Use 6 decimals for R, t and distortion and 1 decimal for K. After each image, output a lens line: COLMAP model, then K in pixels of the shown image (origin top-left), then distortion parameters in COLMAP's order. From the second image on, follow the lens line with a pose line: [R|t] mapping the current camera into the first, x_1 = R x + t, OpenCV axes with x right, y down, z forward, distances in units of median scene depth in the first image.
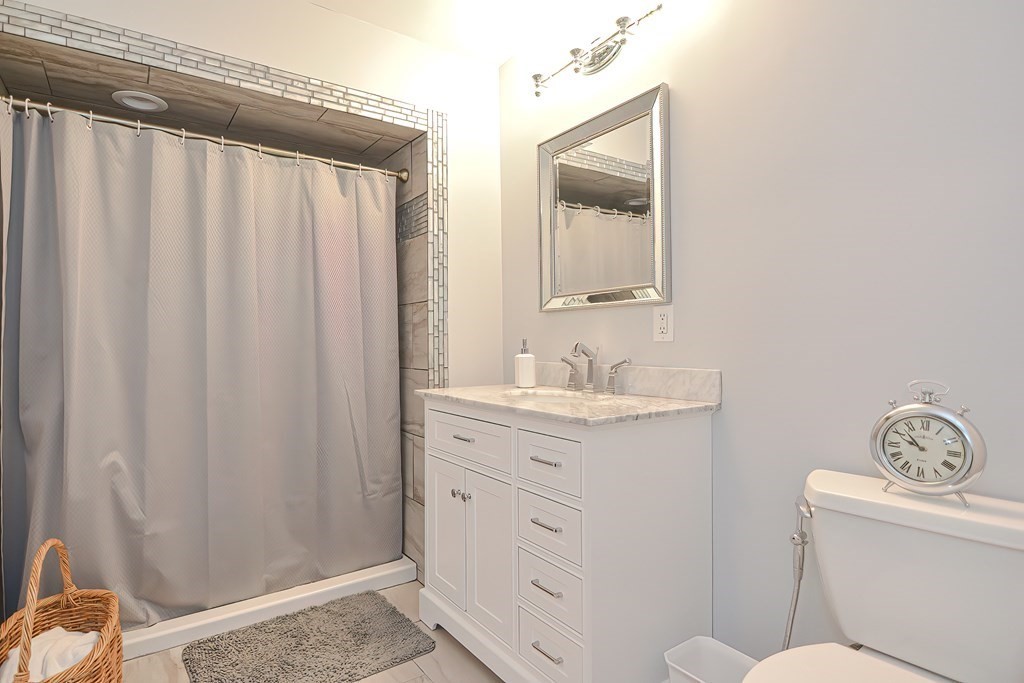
lens RADIAL K [[497.7, 0, 493.4], [0, 497.7, 340.7], [0, 0, 1]] dist [-0.002357, -0.007781]
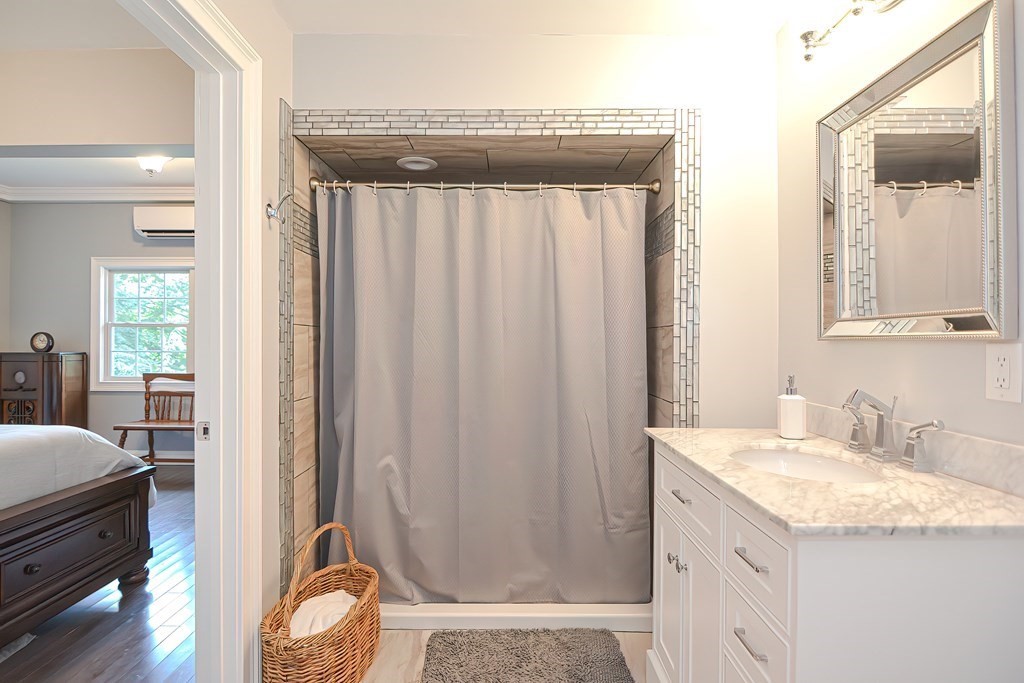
lens RADIAL K [[497.7, 0, 524.4], [0, 497.7, 342.9], [0, 0, 1]] dist [-0.002357, -0.007781]
pose [[0.833262, 0.016925, -0.552619, 0.155196], [-0.017431, 0.999839, 0.004338, -0.054277], [0.552604, 0.006018, 0.833423, 0.129222]]
